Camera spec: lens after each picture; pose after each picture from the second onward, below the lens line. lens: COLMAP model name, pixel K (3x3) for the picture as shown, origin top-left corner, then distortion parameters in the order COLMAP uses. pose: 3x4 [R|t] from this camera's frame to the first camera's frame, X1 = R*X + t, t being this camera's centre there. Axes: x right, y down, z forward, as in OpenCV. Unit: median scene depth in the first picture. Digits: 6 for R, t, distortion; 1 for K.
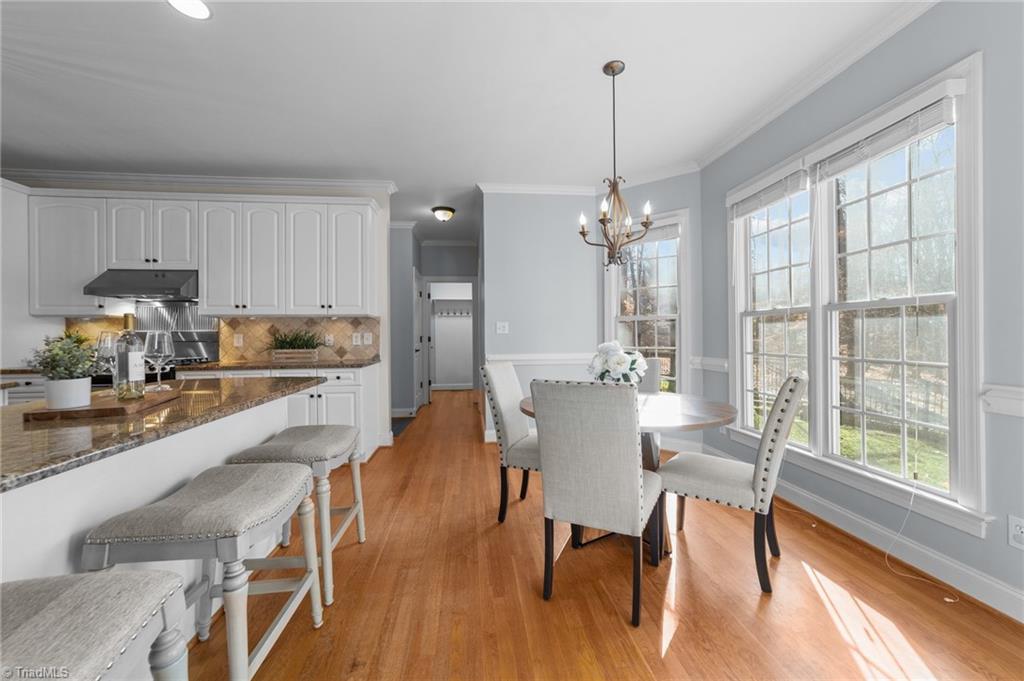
lens RADIAL K [[395.4, 0, 516.6], [0, 395.4, 336.4], [0, 0, 1]] dist [-0.009065, 0.004308]
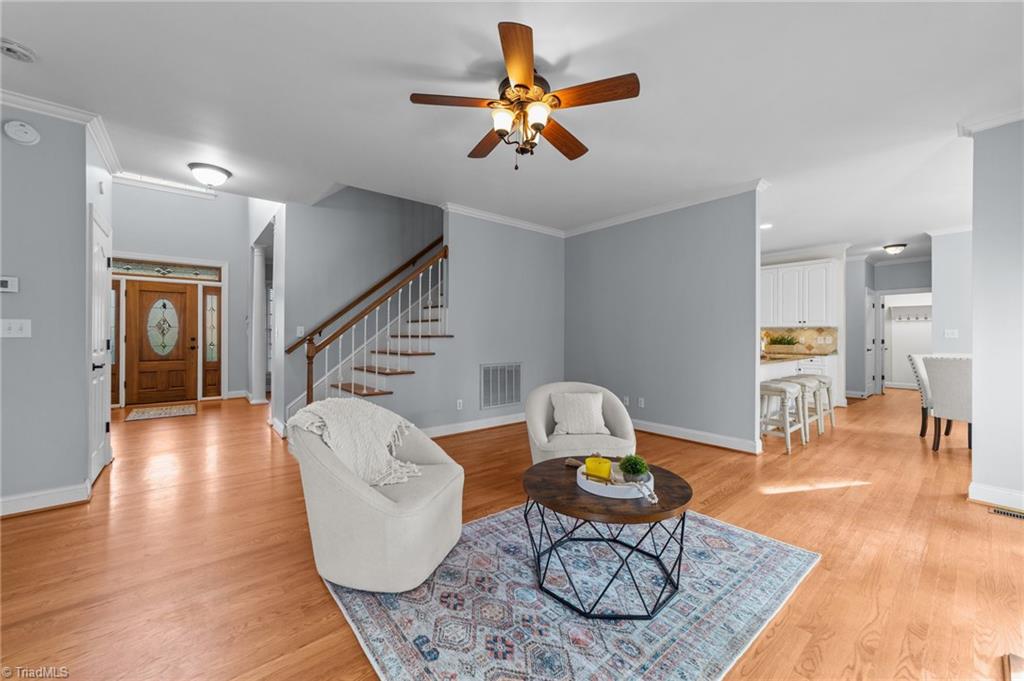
lens RADIAL K [[395.4, 0, 512.1], [0, 395.4, 336.3], [0, 0, 1]] dist [-0.009065, 0.004308]
pose [[0.545789, 0.008238, -0.837882, 0.299523], [-0.010081, 0.999944, 0.003264, -0.002942], [0.837862, 0.006665, 0.545842, -1.076484]]
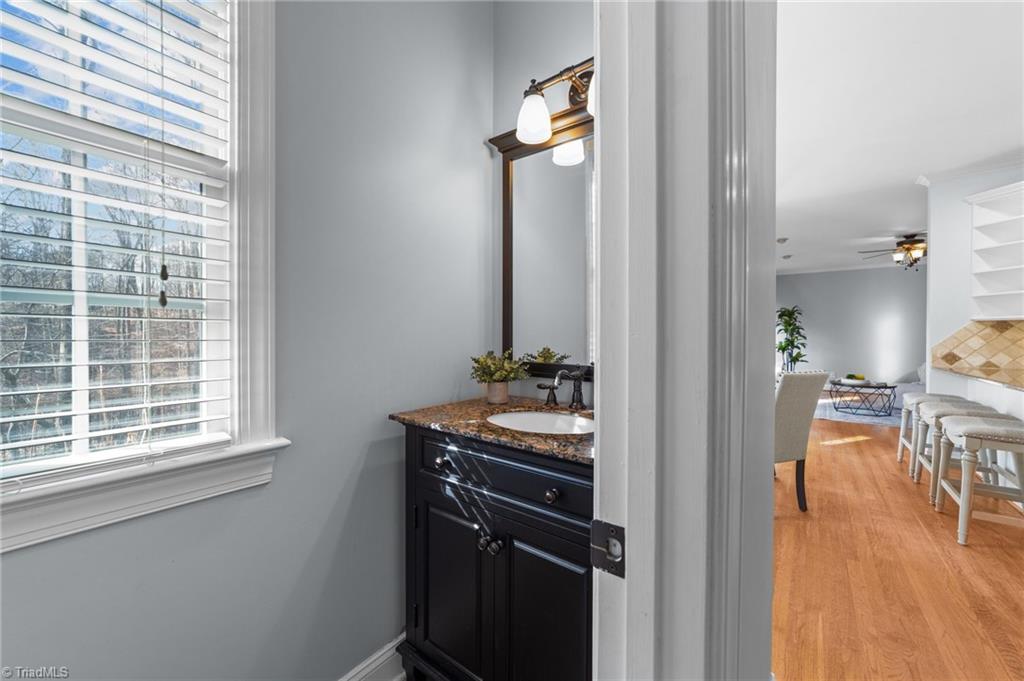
lens RADIAL K [[395.4, 0, 498.3], [0, 395.4, 331.4], [0, 0, 1]] dist [-0.009065, 0.004308]
pose [[-0.704807, 0.009203, 0.709340, -0.158069], [0.003519, 0.999949, -0.009477, -0.015925], [-0.709391, -0.004184, -0.704803, 1.489492]]
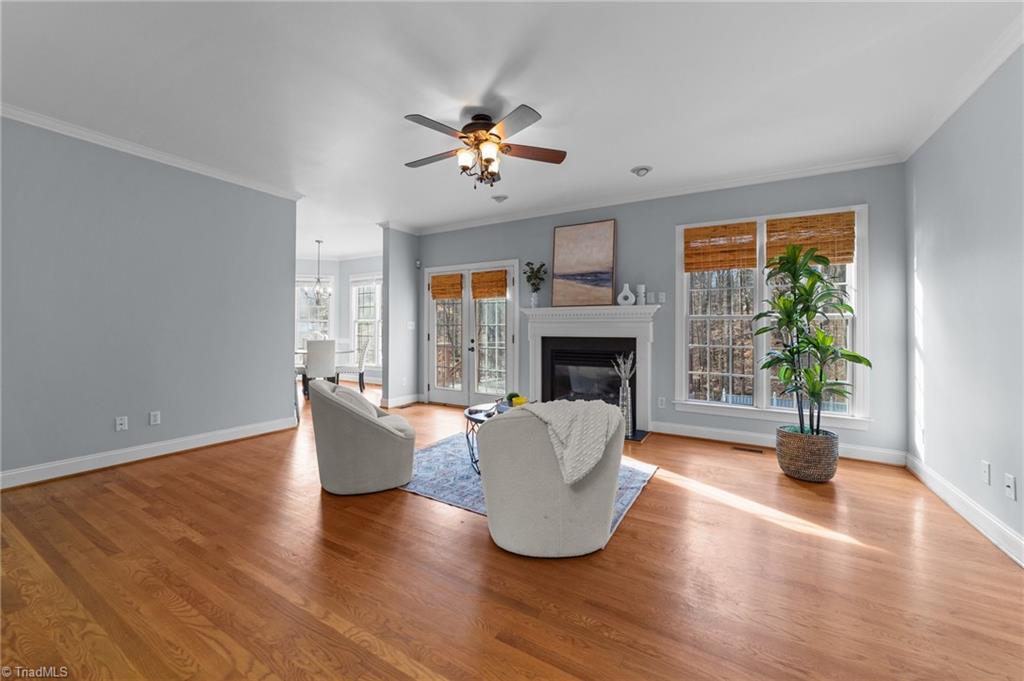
lens RADIAL K [[395.4, 0, 512.2], [0, 395.4, 323.4], [0, 0, 1]] dist [-0.009065, 0.004308]
pose [[0.599099, 0.022107, 0.800370, -0.772563], [-0.005576, 0.999710, -0.023439, 0.009973], [-0.800655, 0.009579, 0.599048, -1.216209]]
